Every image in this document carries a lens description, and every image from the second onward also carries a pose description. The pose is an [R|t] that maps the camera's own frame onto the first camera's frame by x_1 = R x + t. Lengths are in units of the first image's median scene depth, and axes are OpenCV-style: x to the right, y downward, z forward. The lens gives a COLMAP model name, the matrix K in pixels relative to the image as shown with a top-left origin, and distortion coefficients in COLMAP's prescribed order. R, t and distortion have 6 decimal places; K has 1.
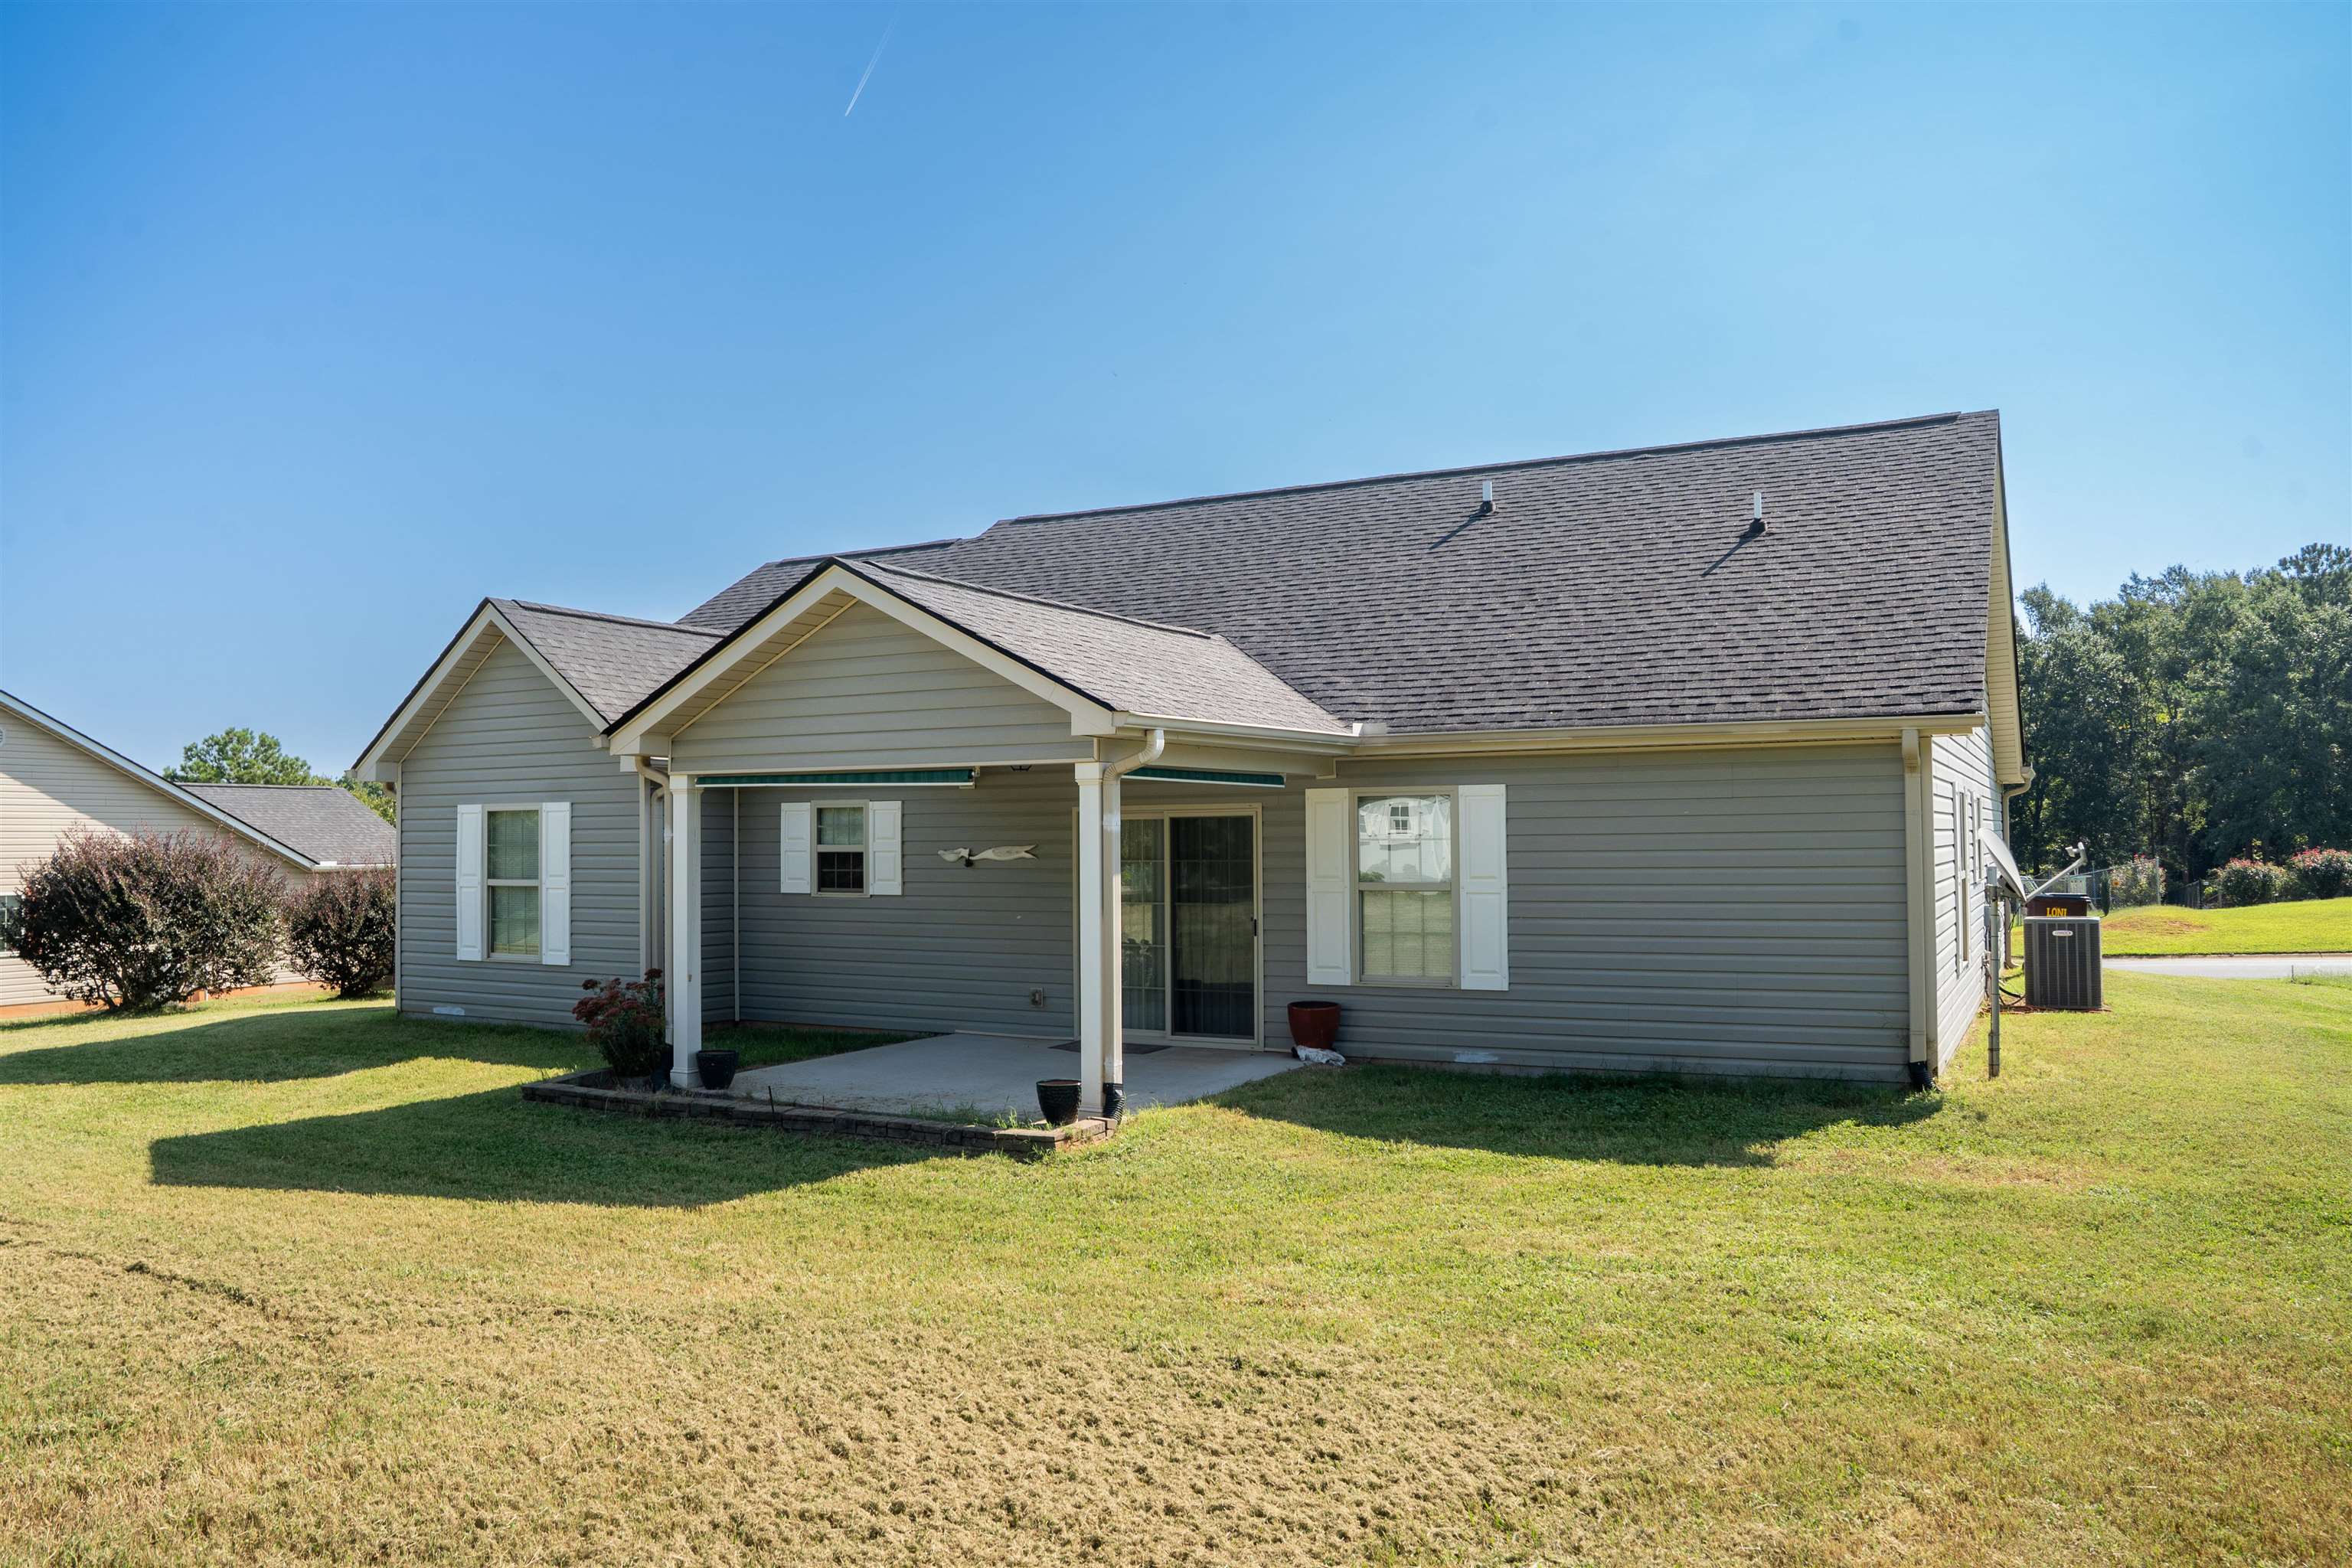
lens RADIAL K [[1630.2, 0, 1176.0], [0, 1630.2, 784.0], [0, 0, 1]] dist [-0.129102, 0.099991]
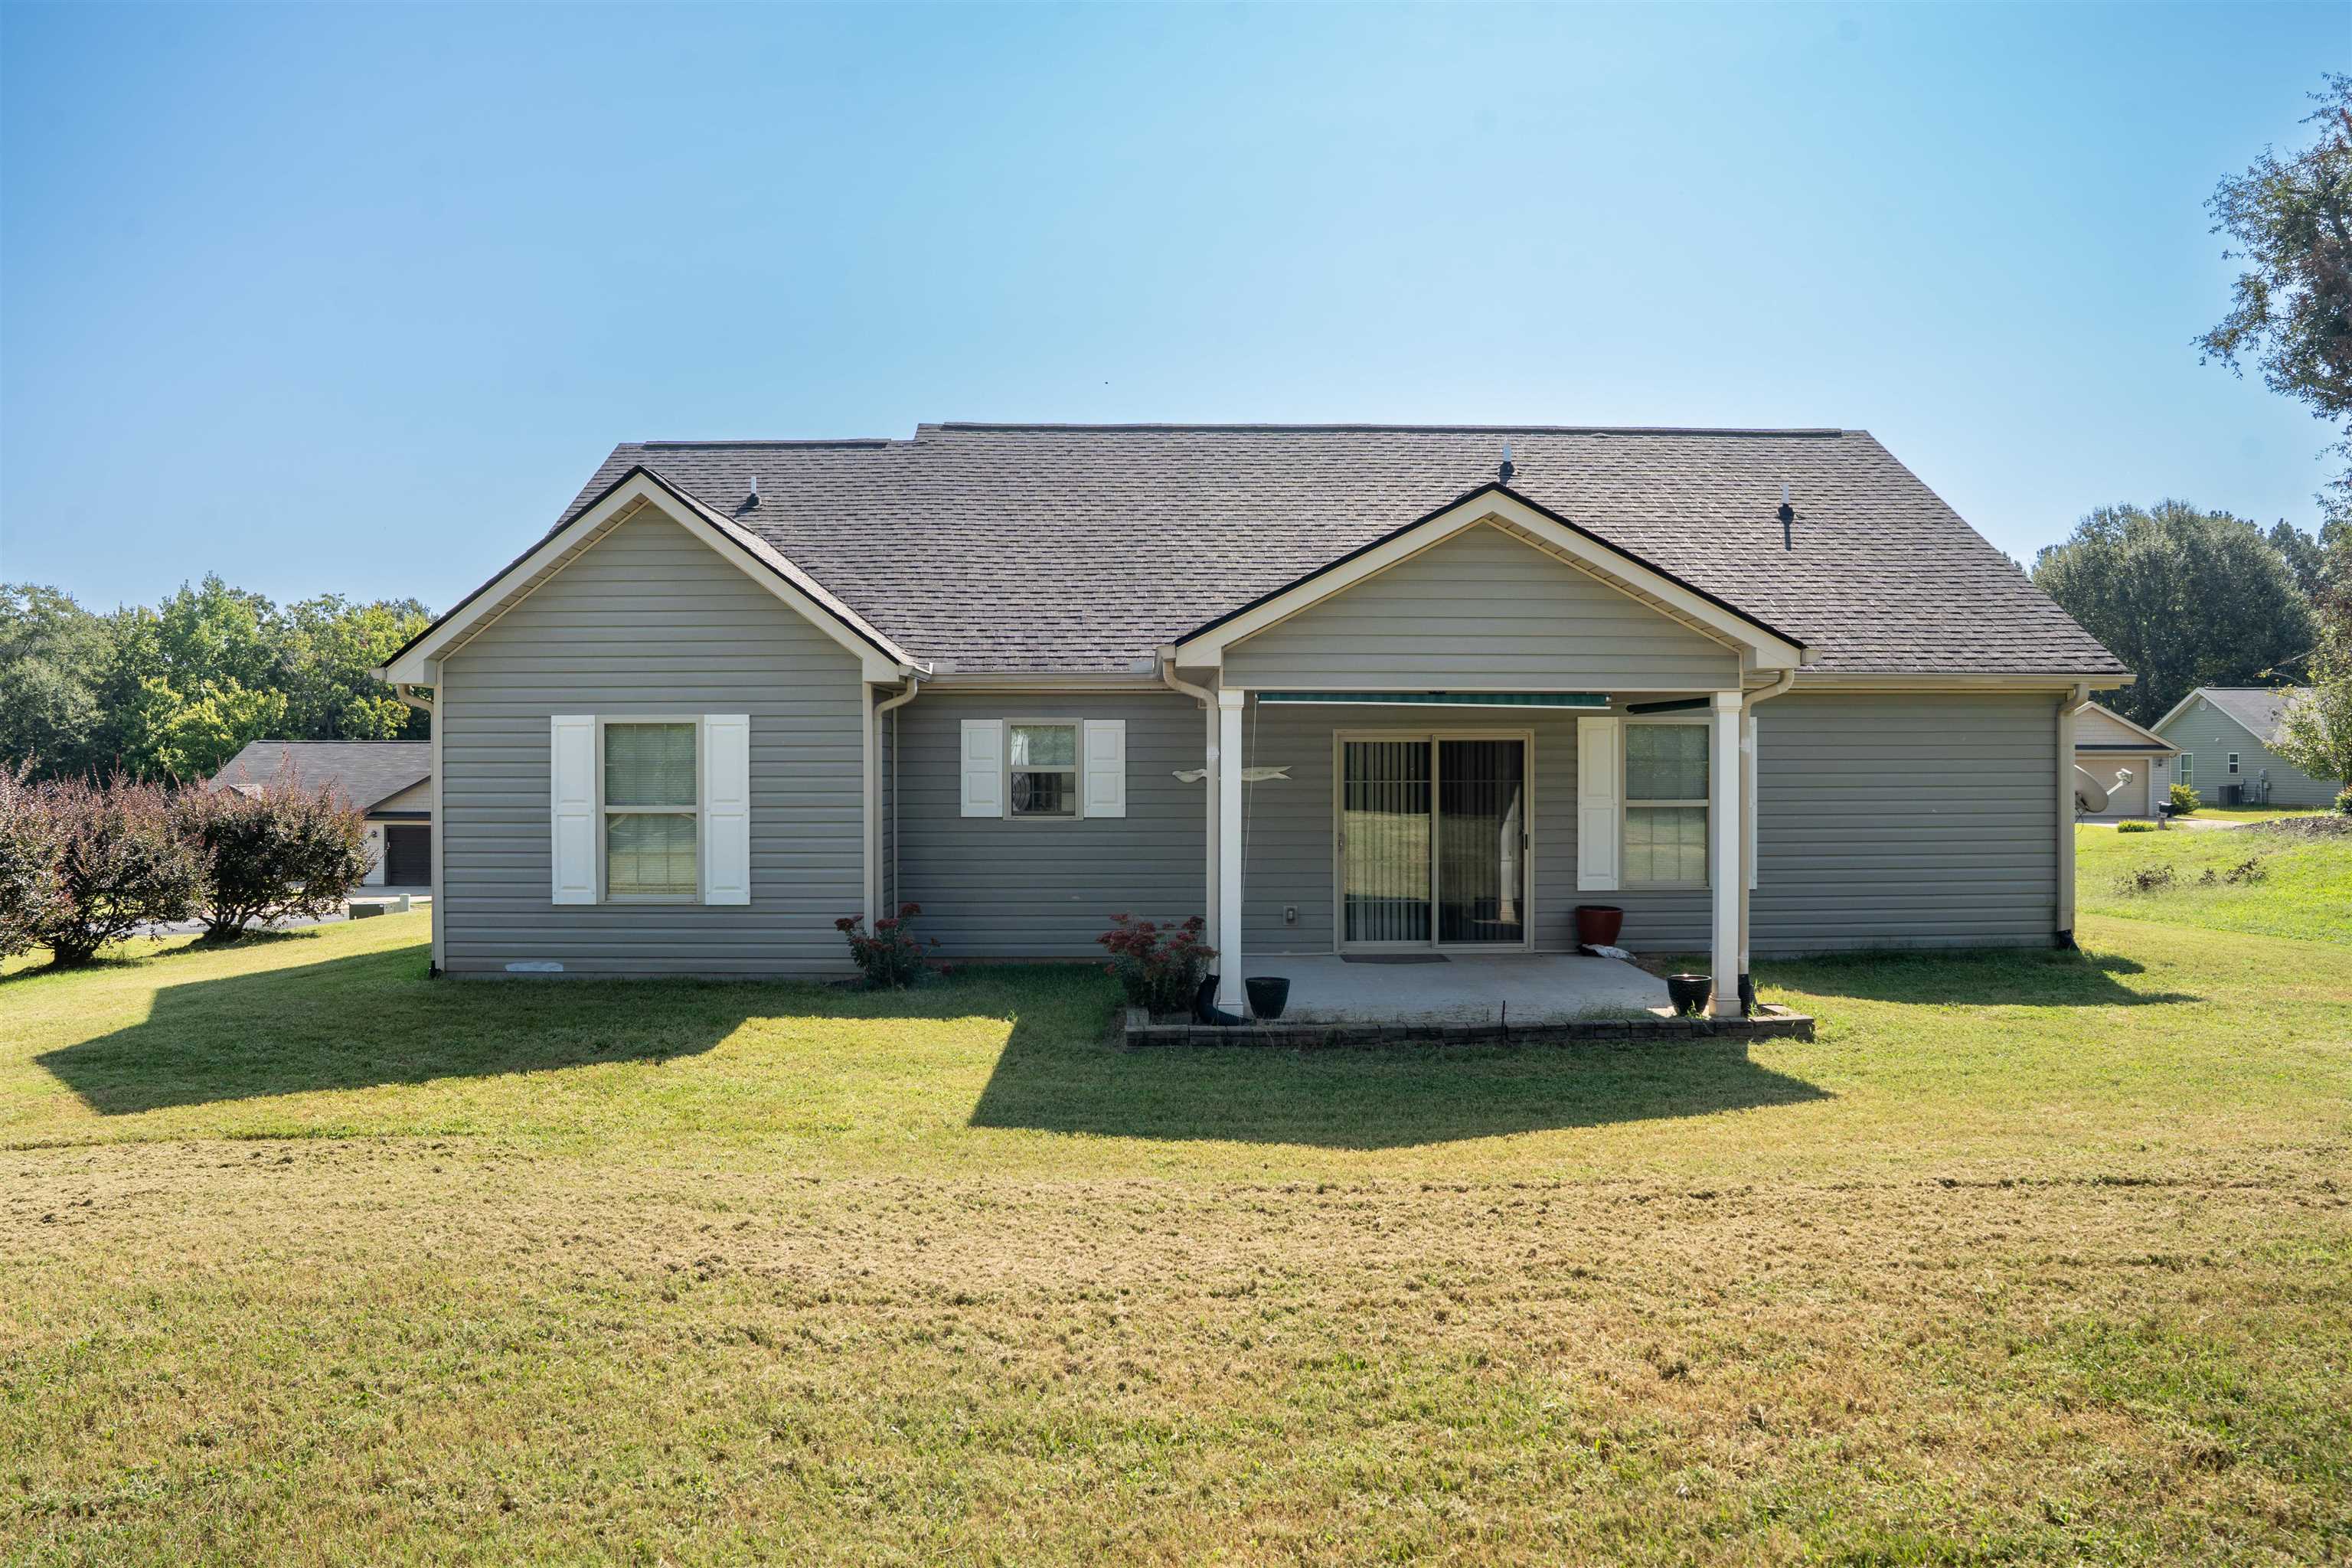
lens RADIAL K [[1630.2, 0, 1176.0], [0, 1630.2, 784.0], [0, 0, 1]] dist [-0.129102, 0.099991]
pose [[0.876375, -0.000179, 0.481629, -0.652096], [-0.021238, 0.999013, 0.039016, 0.010811], [-0.481161, -0.044421, 0.875506, 0.146267]]
